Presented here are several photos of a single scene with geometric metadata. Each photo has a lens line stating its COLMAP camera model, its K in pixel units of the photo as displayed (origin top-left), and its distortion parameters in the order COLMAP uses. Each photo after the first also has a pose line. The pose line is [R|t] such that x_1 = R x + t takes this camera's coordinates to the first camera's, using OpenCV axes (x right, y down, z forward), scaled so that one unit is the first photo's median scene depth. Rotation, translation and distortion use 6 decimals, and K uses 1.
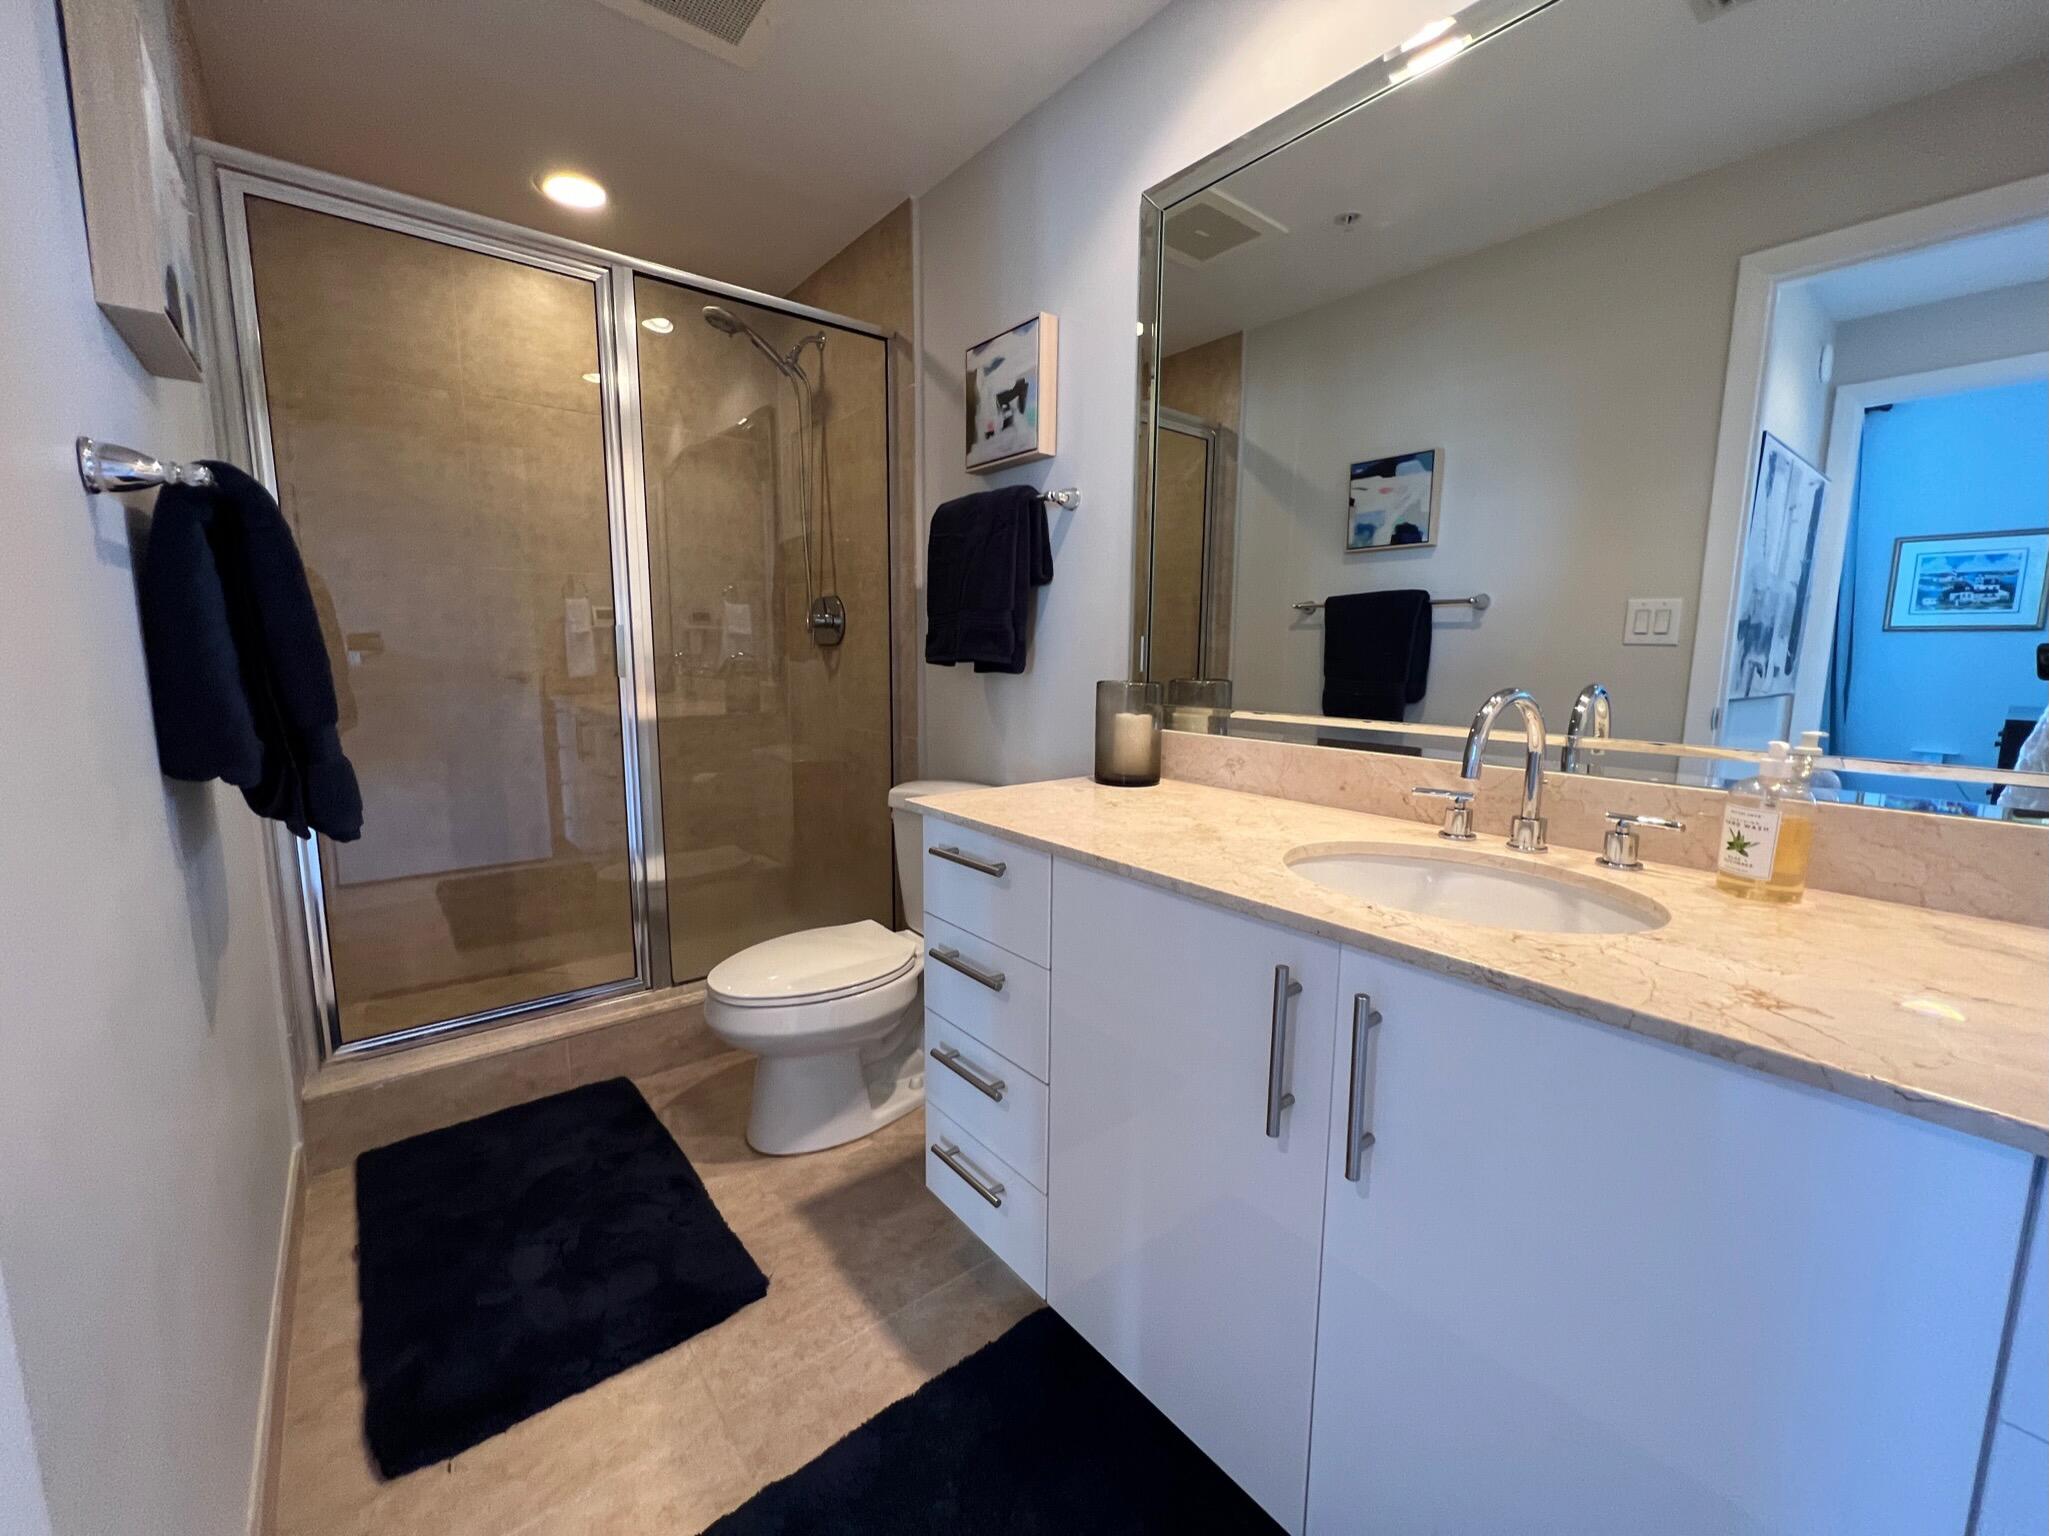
lens RADIAL K [[827.7, 0, 1021.5], [0, 827.7, 761.0], [0, 0, 1]] dist [0.000220, -0.000154]
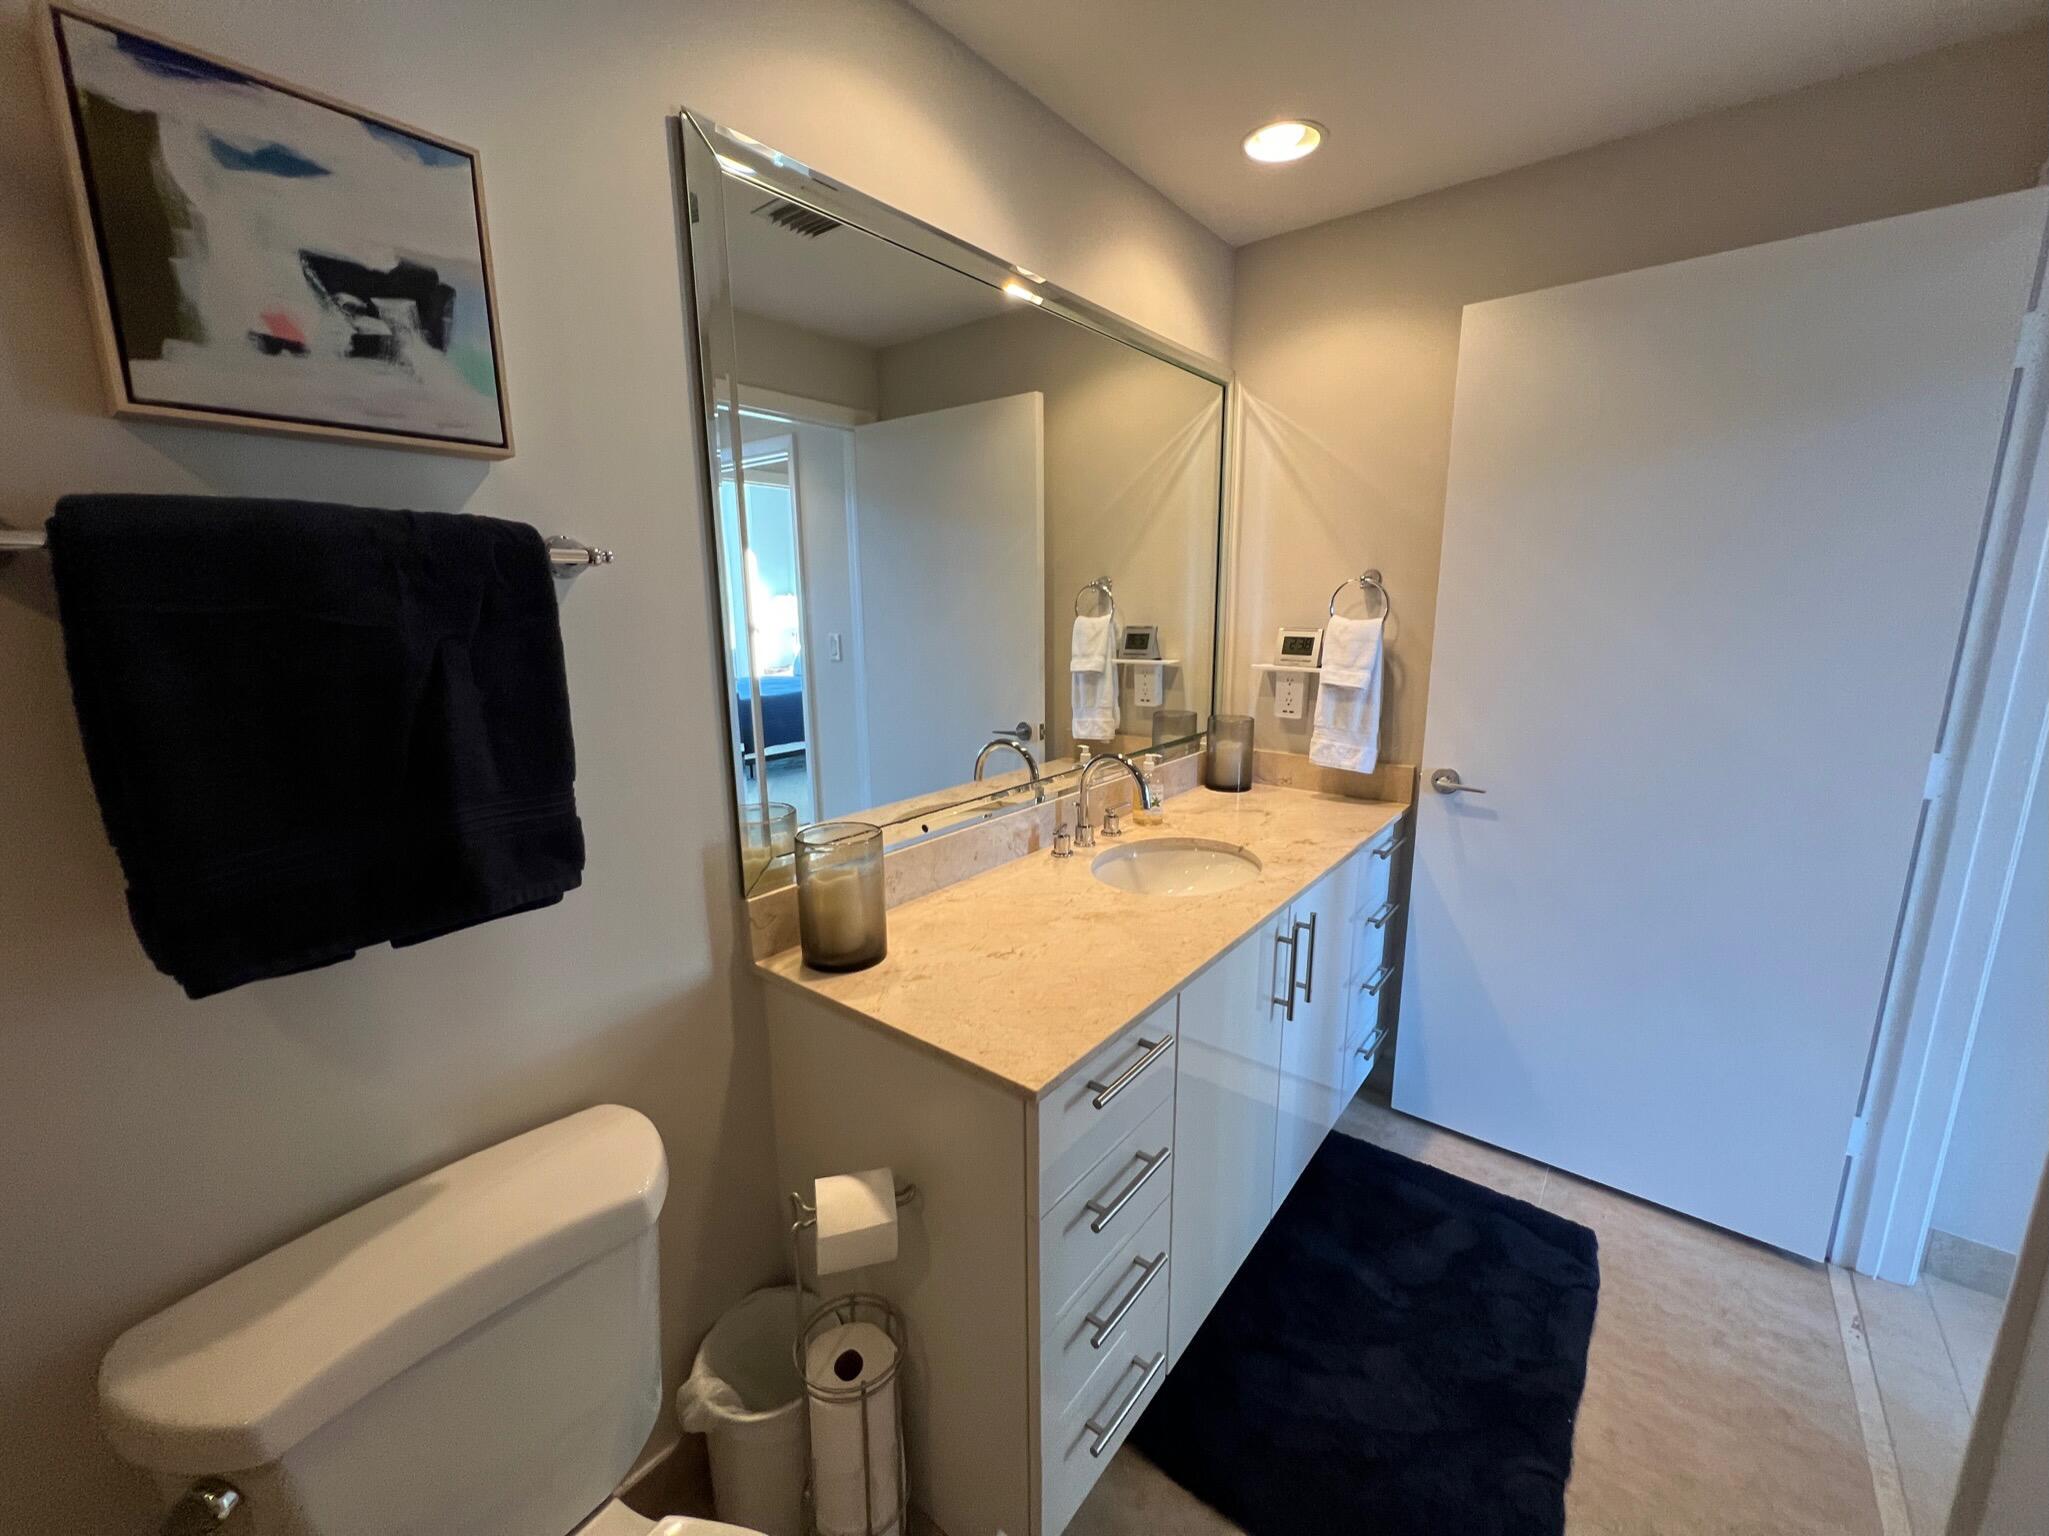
lens RADIAL K [[827.7, 0, 1021.5], [0, 827.7, 761.0], [0, 0, 1]] dist [0.000220, -0.000154]
pose [[-0.217441, -0.199071, 0.955557, -0.529015], [0.140581, 0.962387, 0.232484, -0.264503], [-0.965897, 0.184885, -0.181277, 0.811978]]
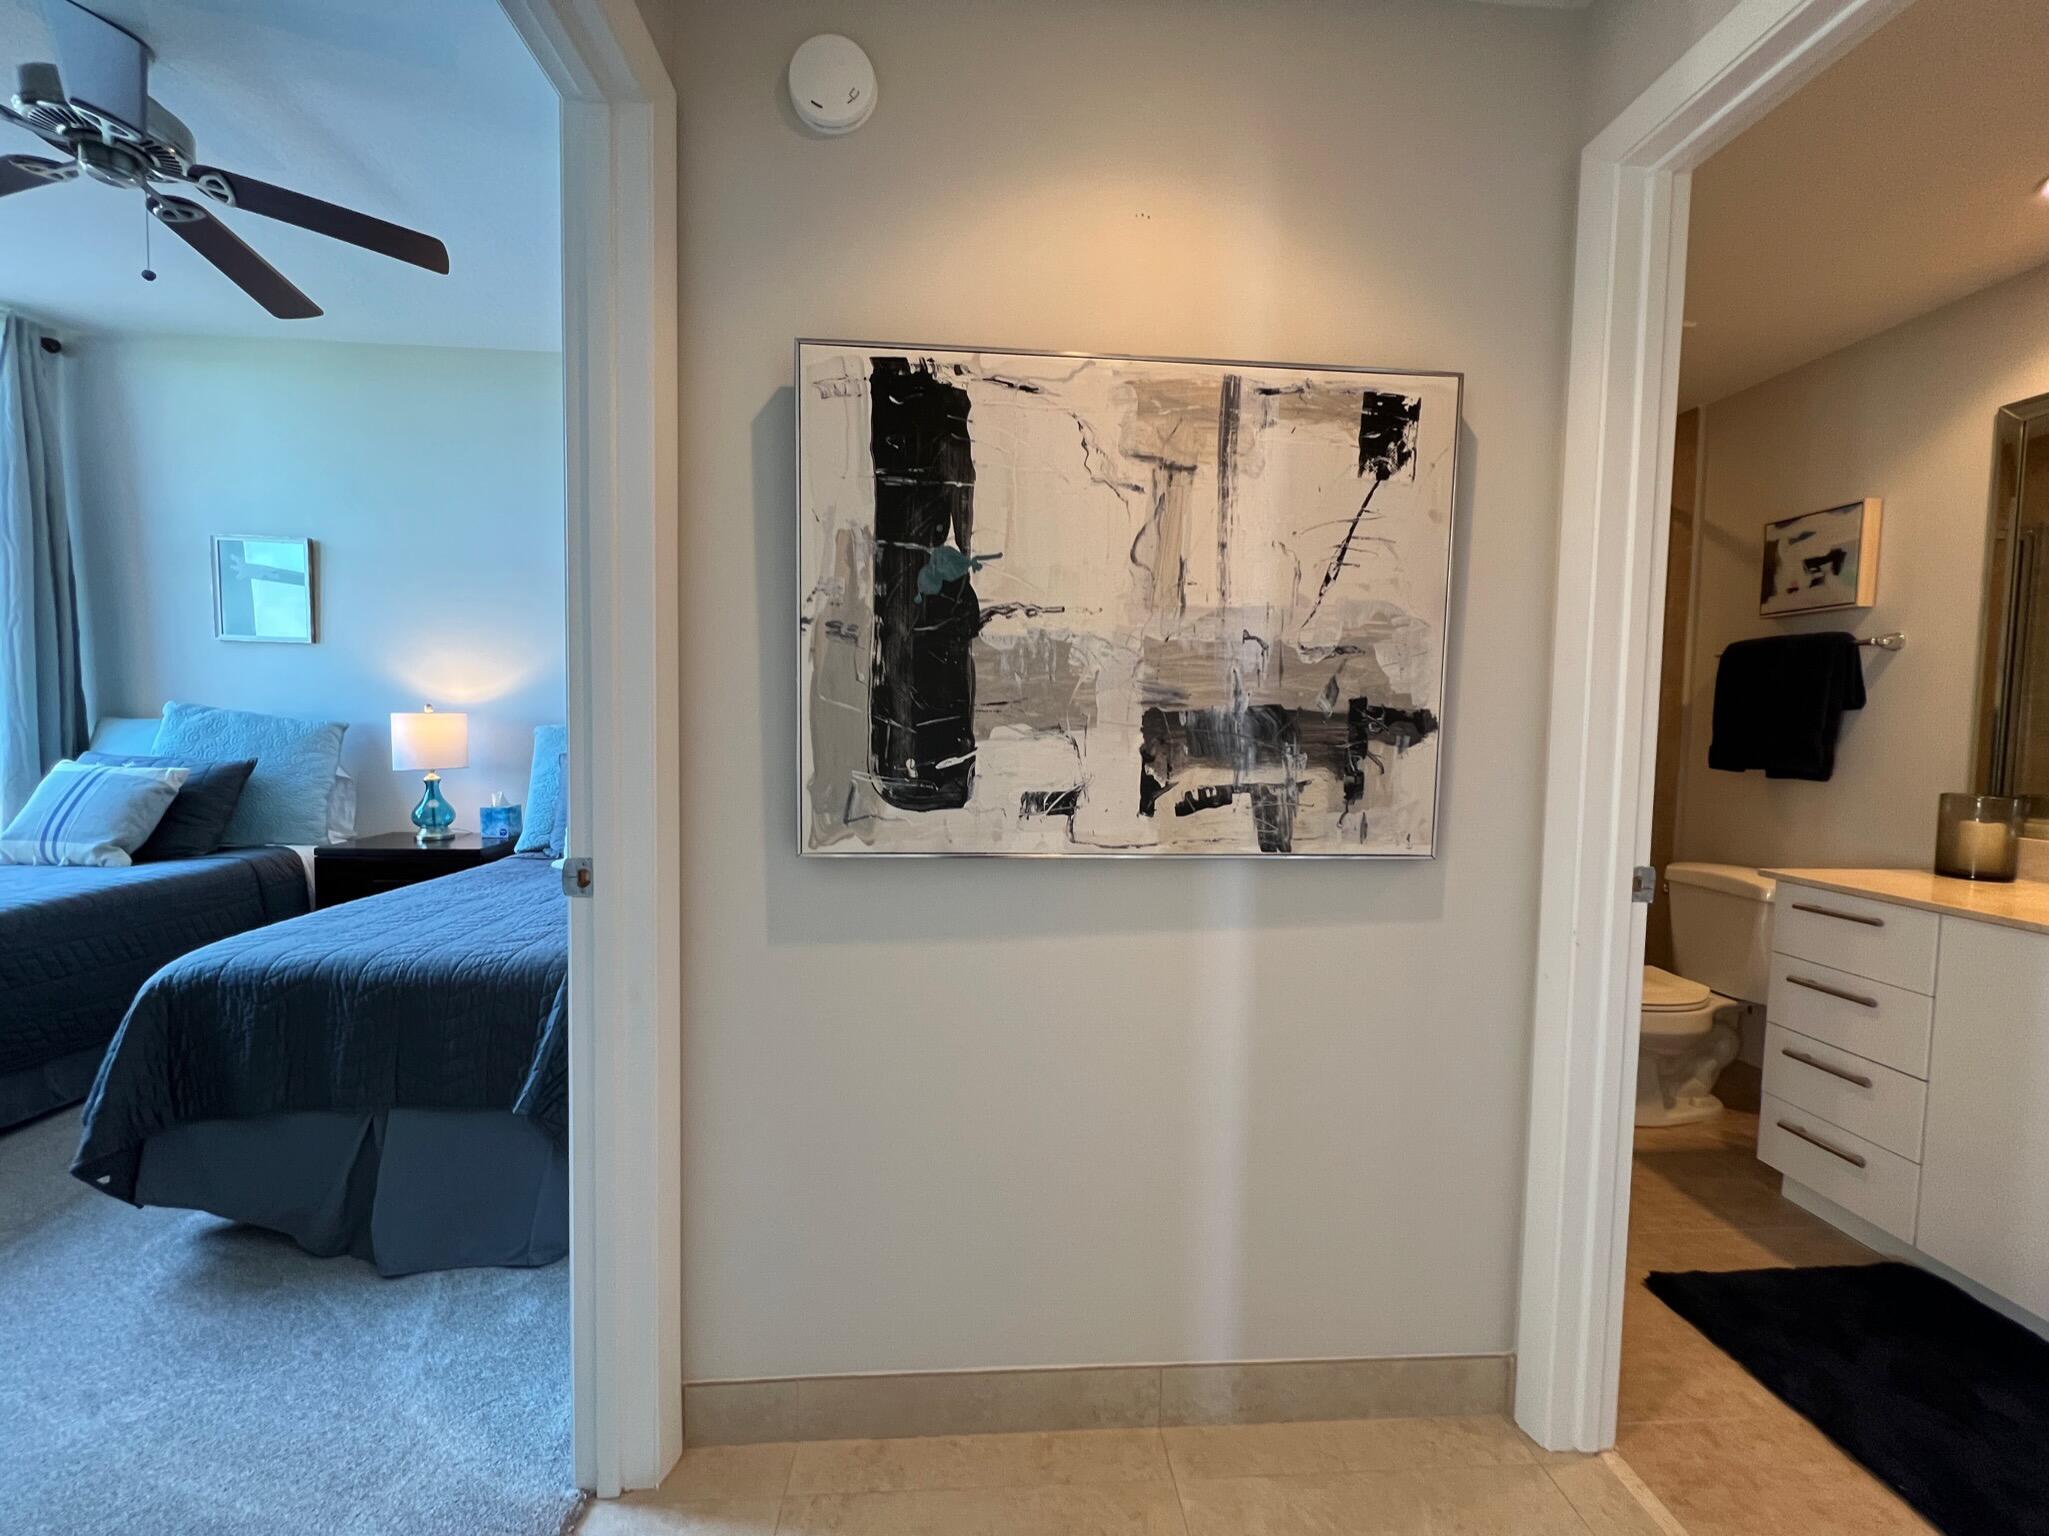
lens RADIAL K [[823.9, 0, 1032.6], [0, 823.9, 763.0], [0, 0, 1]] dist [-0.000544, -0.000436]
pose [[0.825257, 0.039691, -0.563362, -0.287742], [-0.092773, 0.993504, -0.065906, 0.056912], [0.557086, 0.106654, 0.823578, -0.668187]]
